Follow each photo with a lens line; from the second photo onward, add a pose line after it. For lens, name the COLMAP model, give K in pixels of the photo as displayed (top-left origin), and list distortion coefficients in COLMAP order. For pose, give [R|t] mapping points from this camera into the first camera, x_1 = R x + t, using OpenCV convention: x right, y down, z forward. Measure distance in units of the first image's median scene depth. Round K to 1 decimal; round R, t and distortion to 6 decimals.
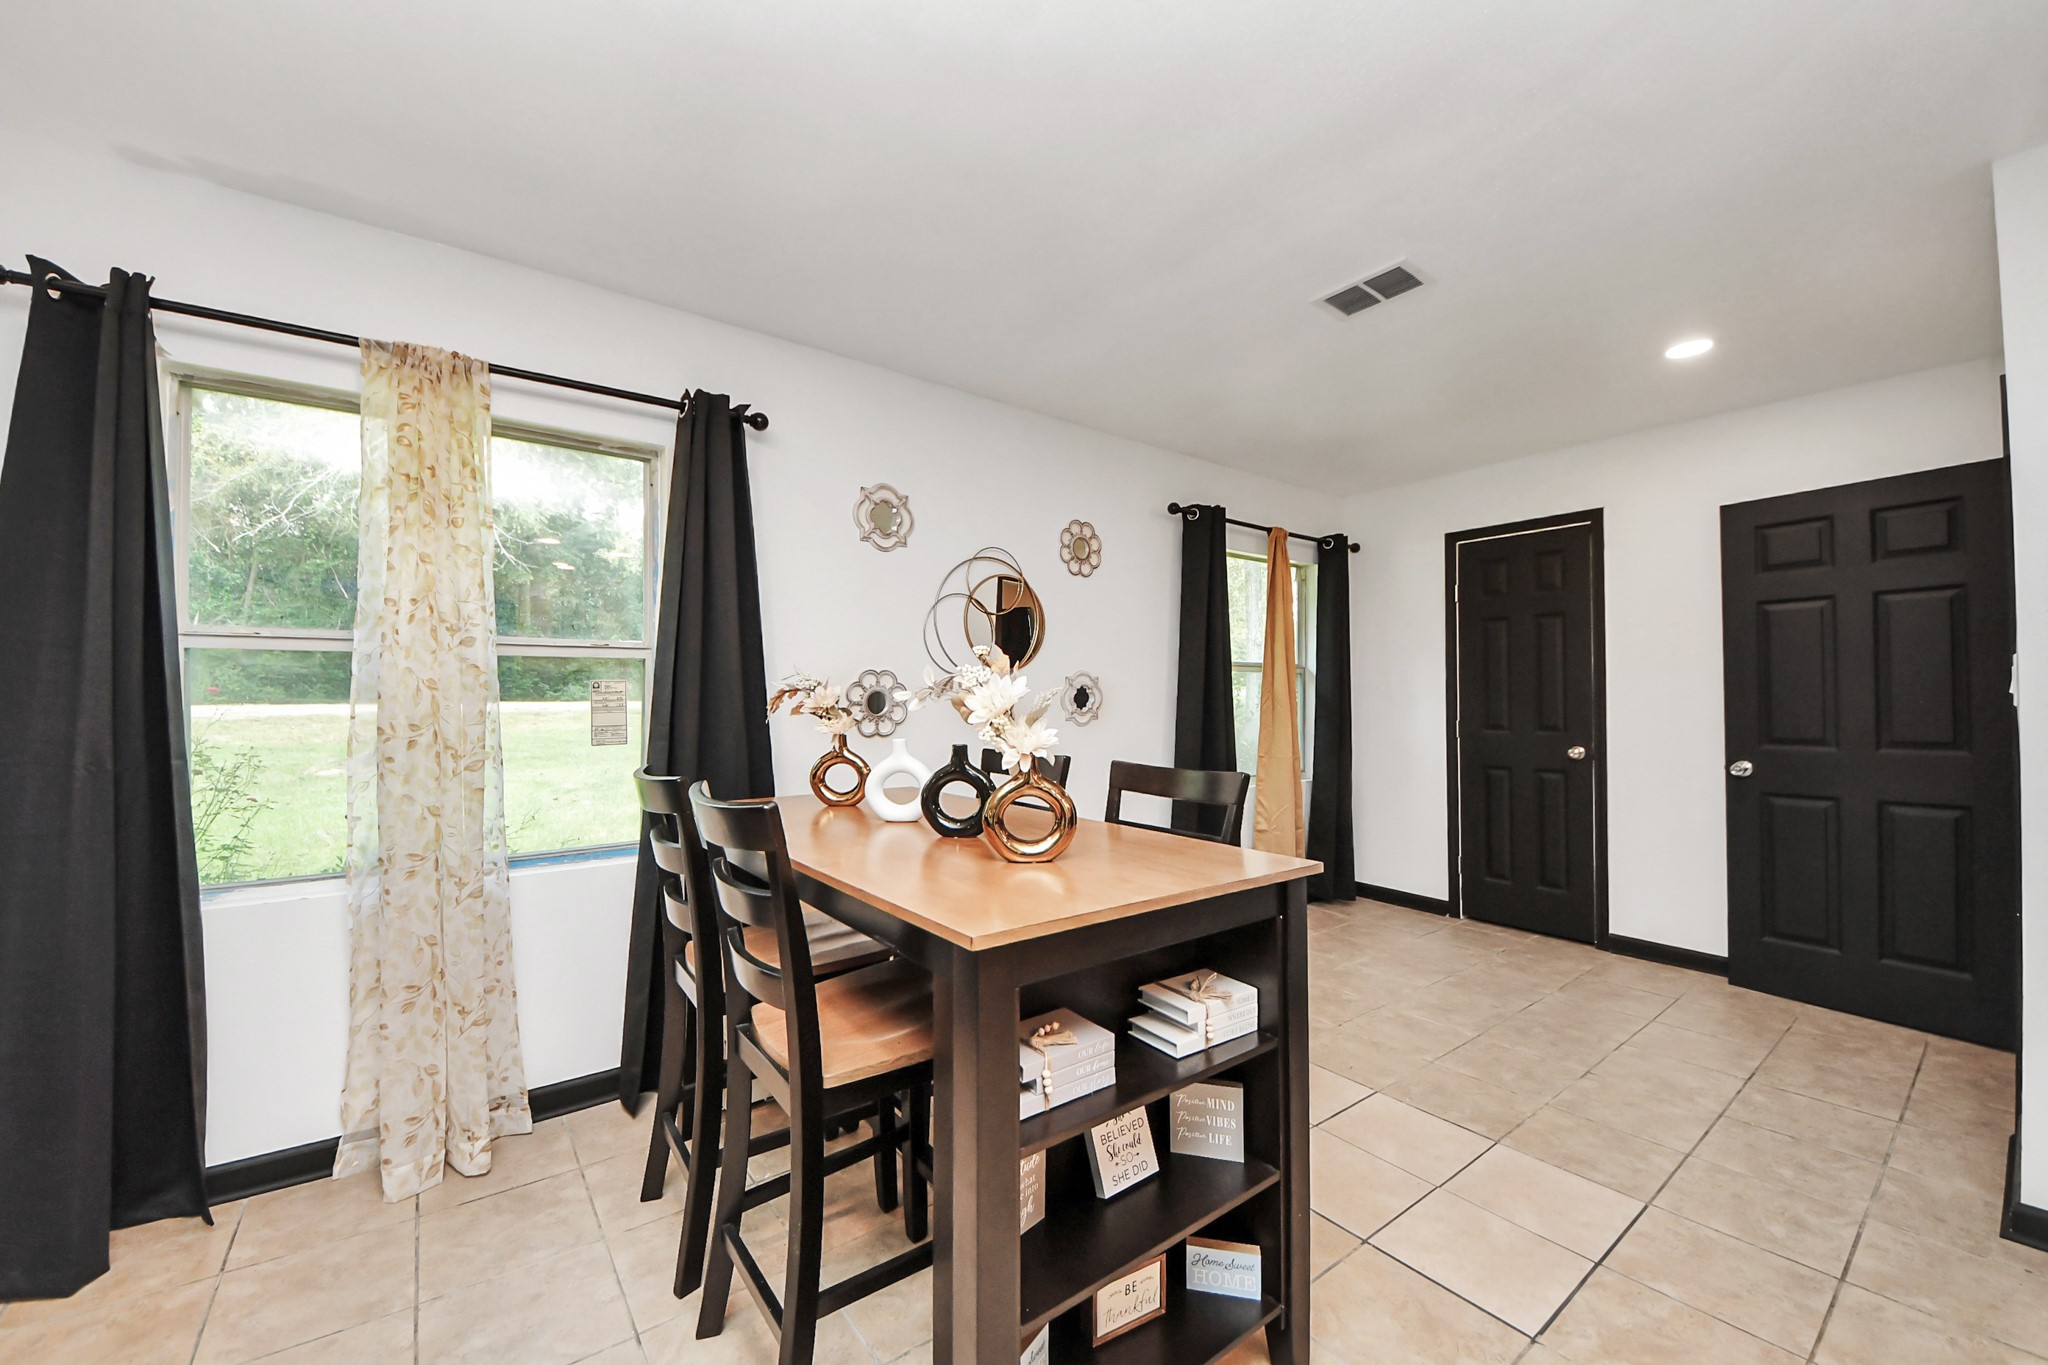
lens RADIAL K [[736.8, 0, 1014.7], [0, 736.8, 685.8], [0, 0, 1]] dist [0.045095, -0.020611]
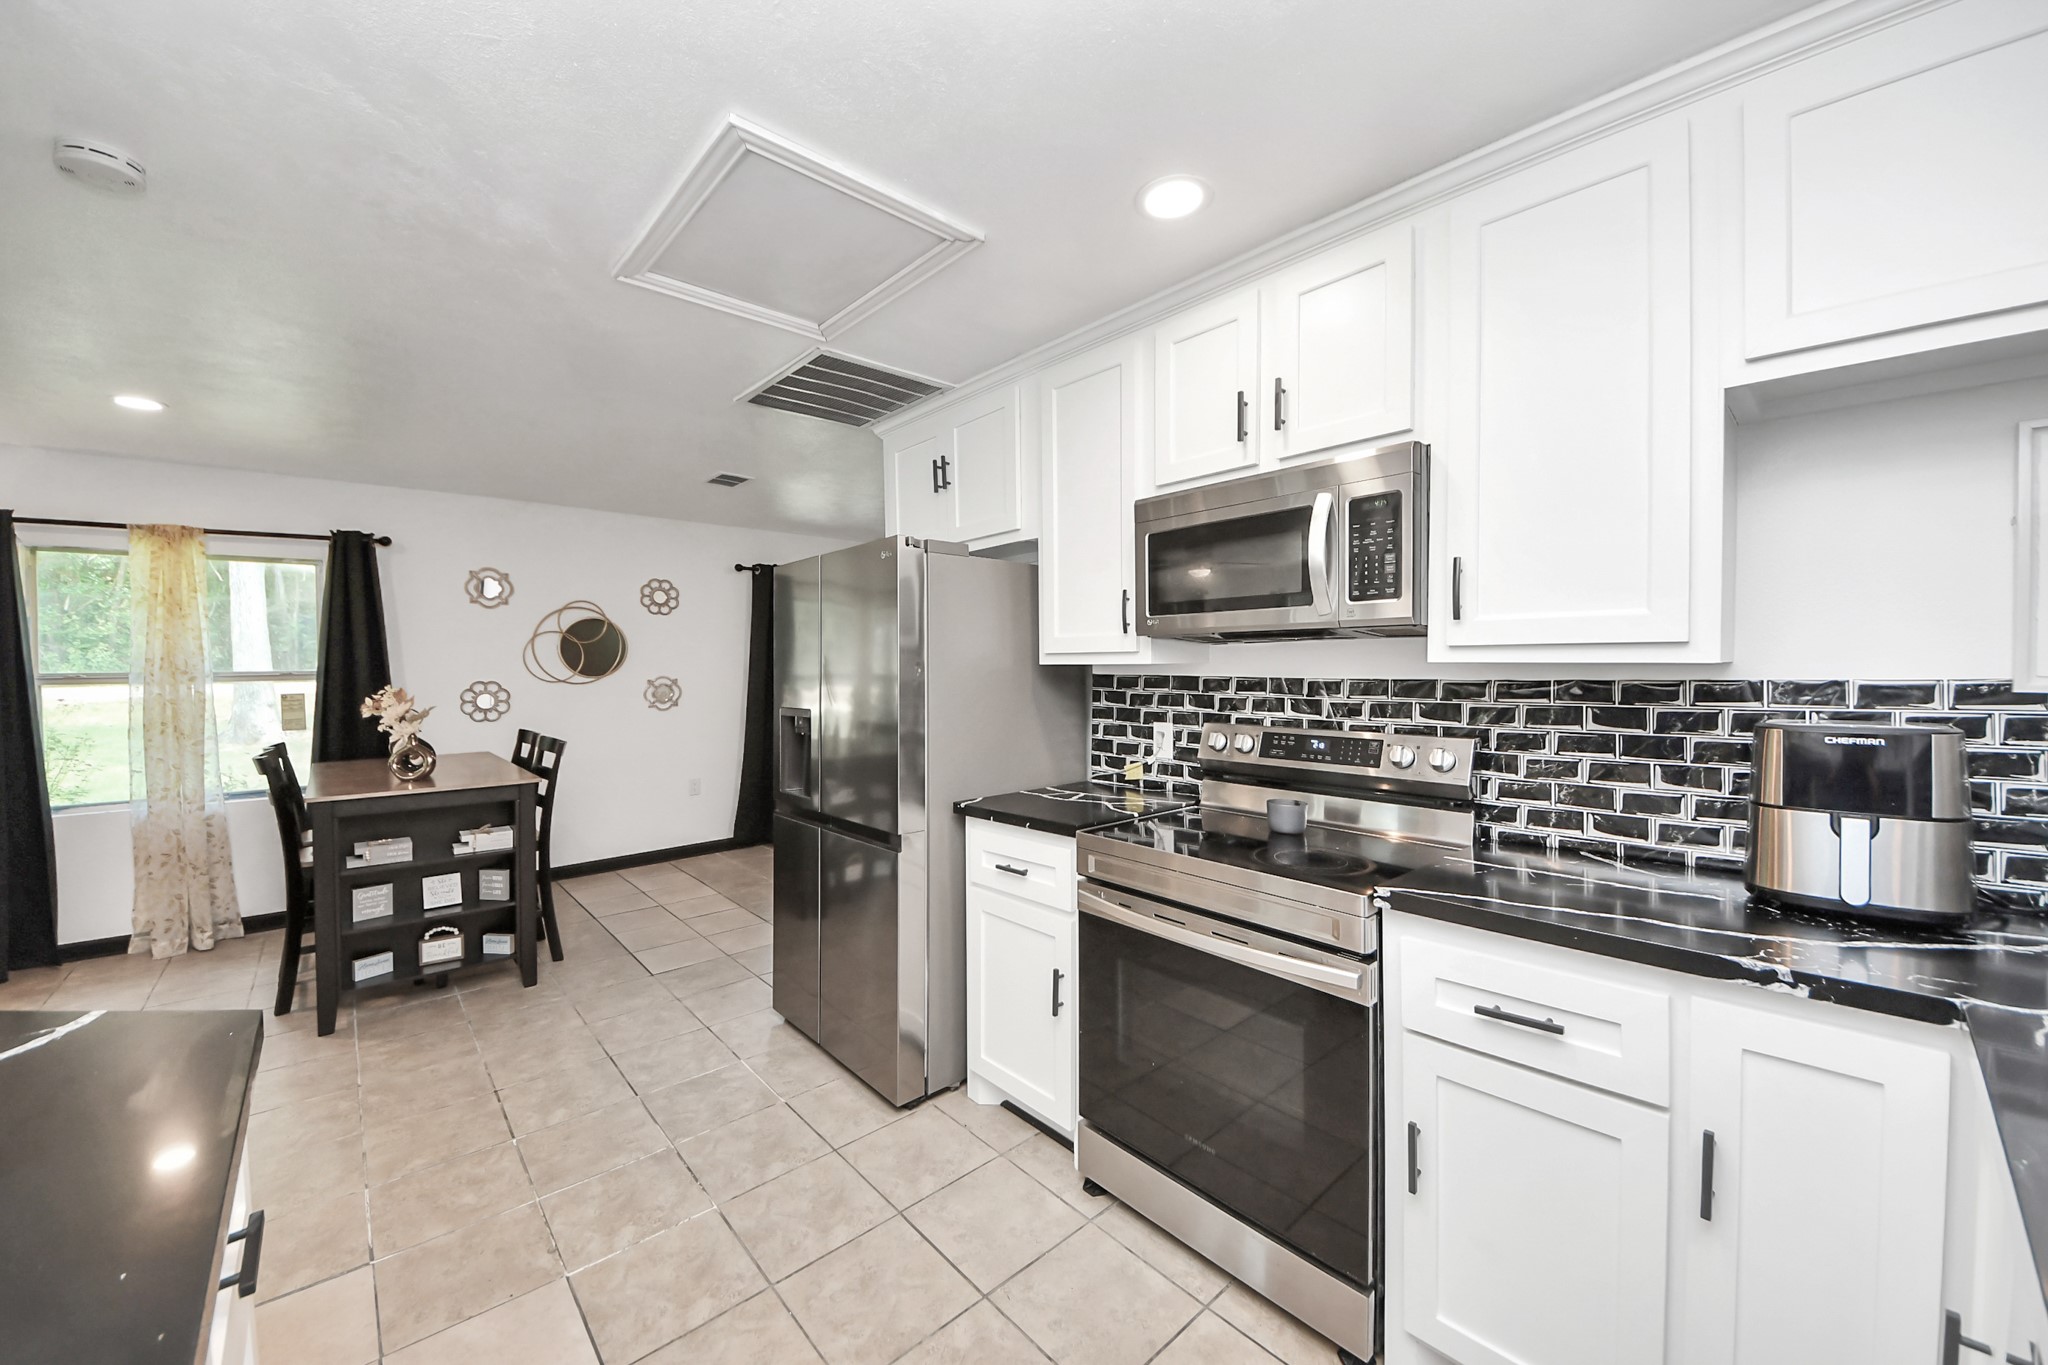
lens RADIAL K [[746.9, 0, 982.3], [0, 746.9, 679.2], [0, 0, 1]] dist [-0.001750, -0.000239]
pose [[0.998006, -0.010355, 0.062266, 1.172905], [0.008945, 0.999698, 0.022881, -0.083103], [-0.062484, -0.022279, 0.997797, -1.031533]]
